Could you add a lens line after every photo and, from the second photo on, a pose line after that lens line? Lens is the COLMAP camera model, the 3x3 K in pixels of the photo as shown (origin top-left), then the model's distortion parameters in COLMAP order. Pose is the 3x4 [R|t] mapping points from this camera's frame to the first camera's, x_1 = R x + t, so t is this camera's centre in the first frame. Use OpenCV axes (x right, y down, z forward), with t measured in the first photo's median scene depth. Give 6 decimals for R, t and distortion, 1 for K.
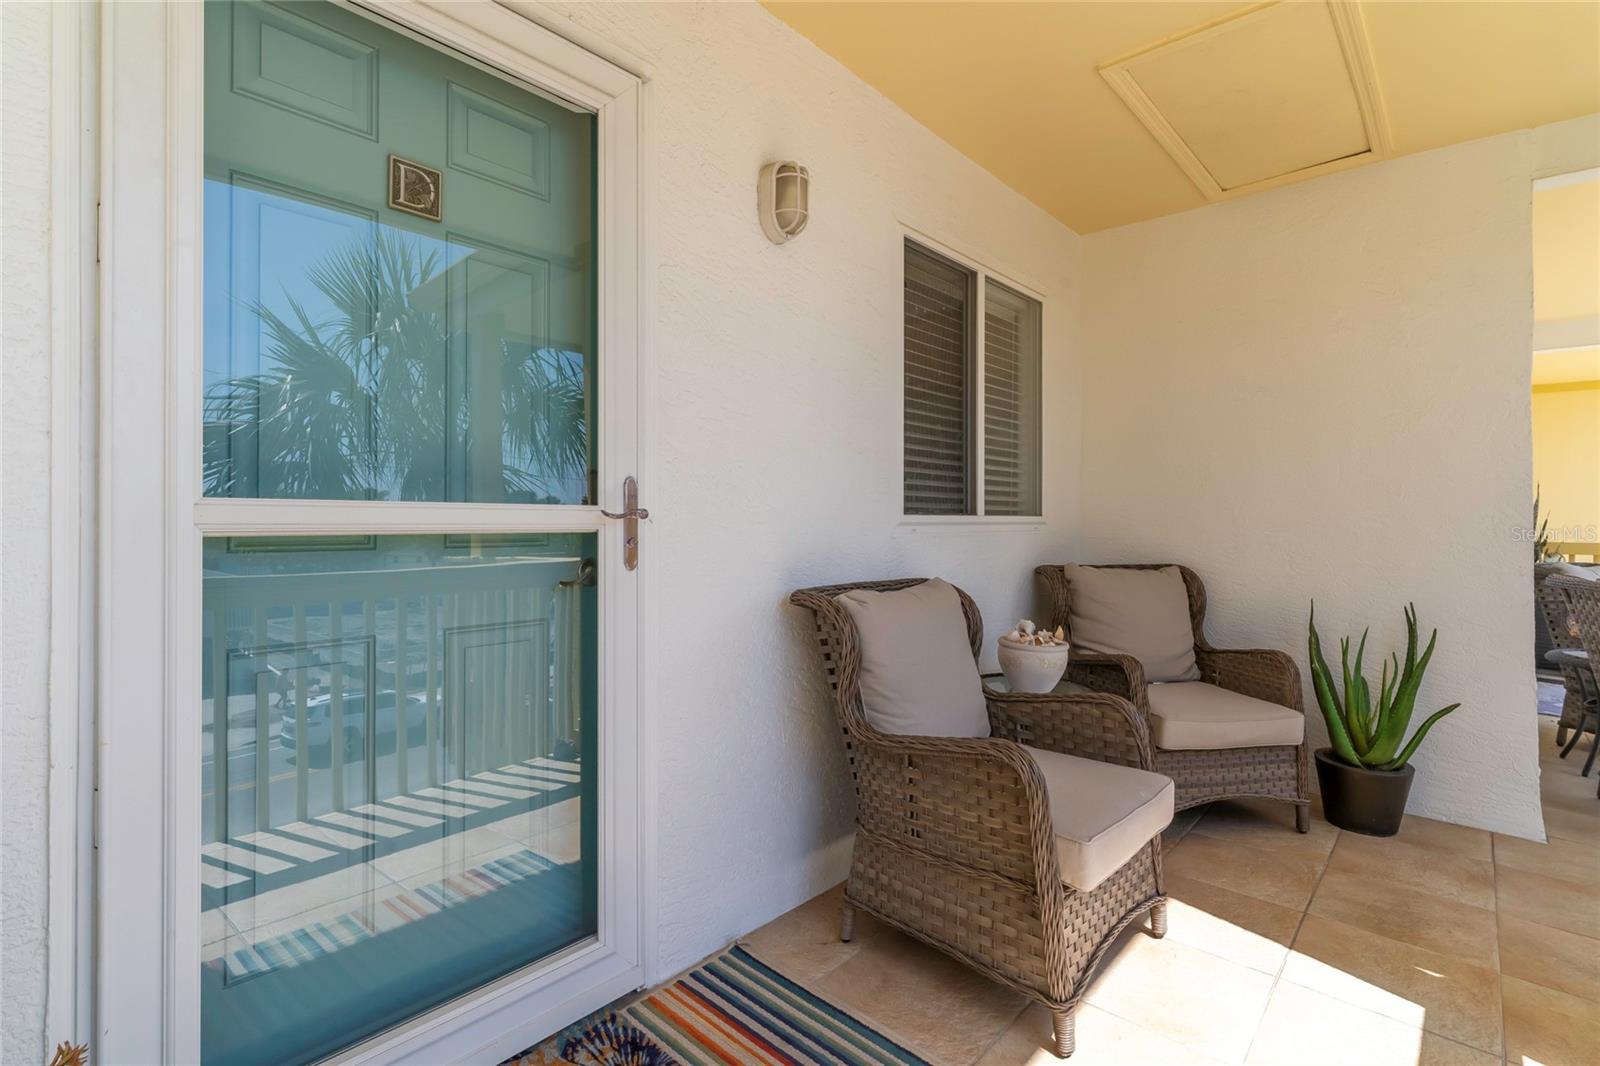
lens RADIAL K [[771.8, 0, 800.4], [0, 771.8, 527.3], [0, 0, 1]] dist [0.002003, 0.001246]
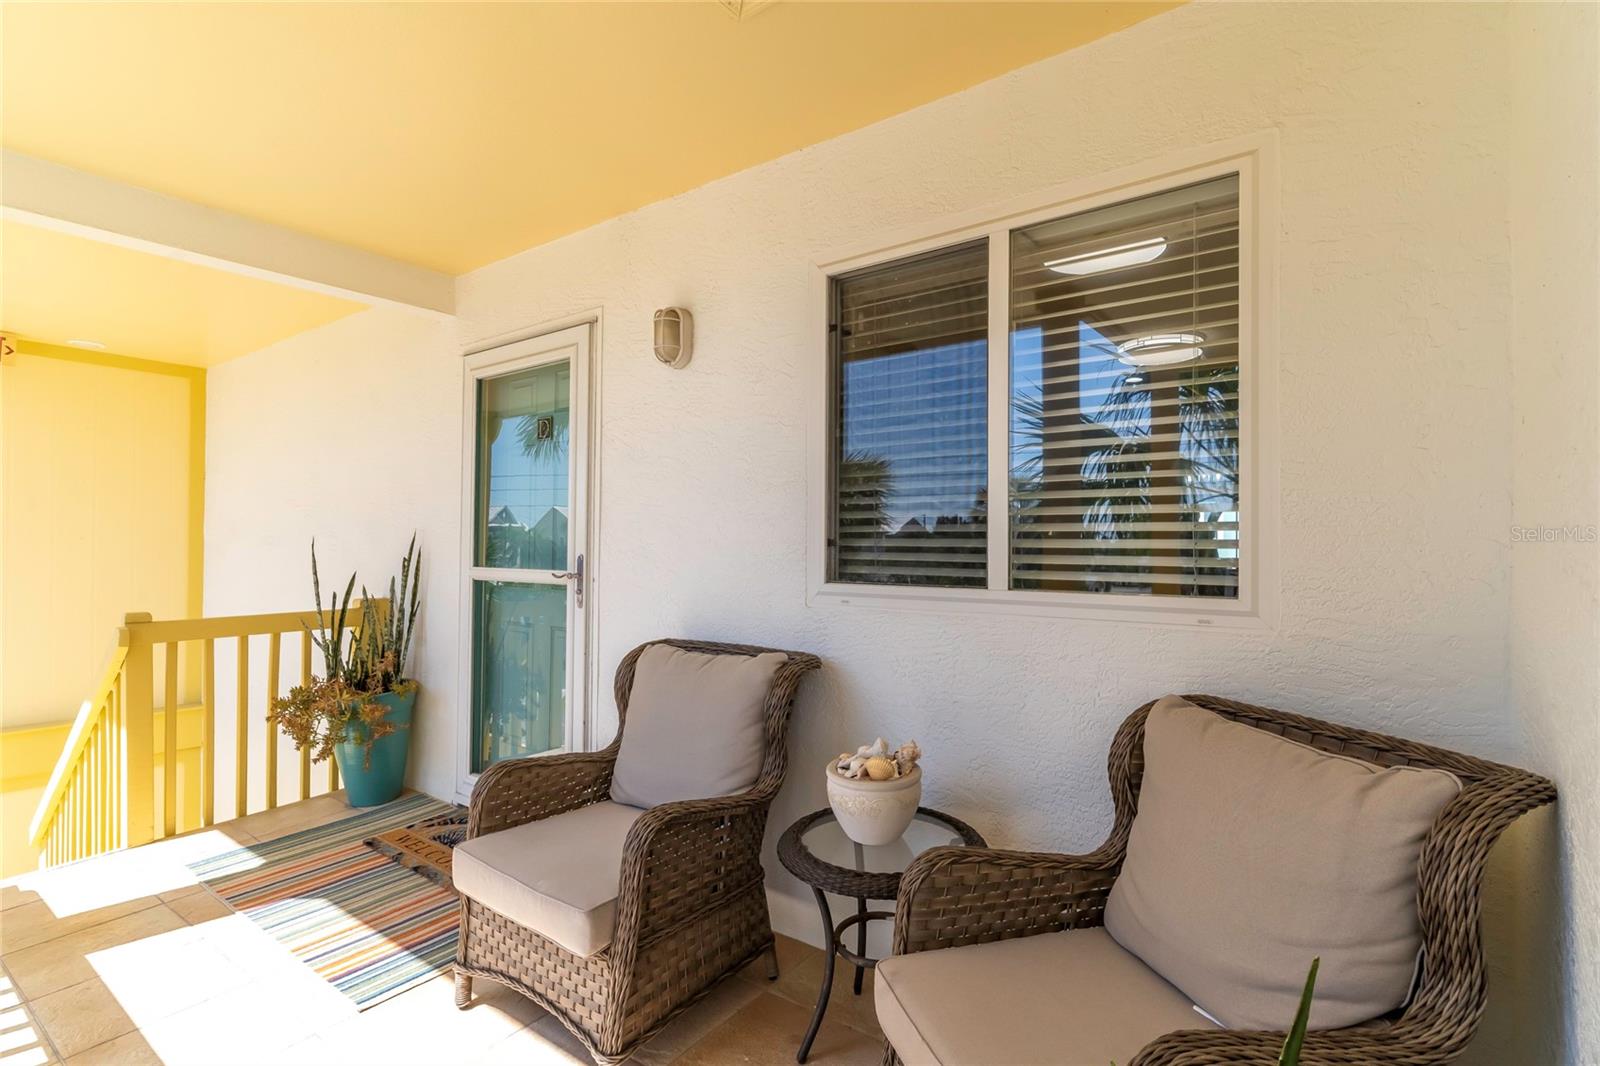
lens RADIAL K [[771.8, 0, 799.5], [0, 771.8, 533.5], [0, 0, 1]] dist [0.002003, 0.001246]
pose [[0.078608, -0.005906, -0.996888, 1.509585], [-0.004470, 0.999970, -0.006277, -0.098534], [0.996896, 0.004950, 0.078579, 1.301666]]
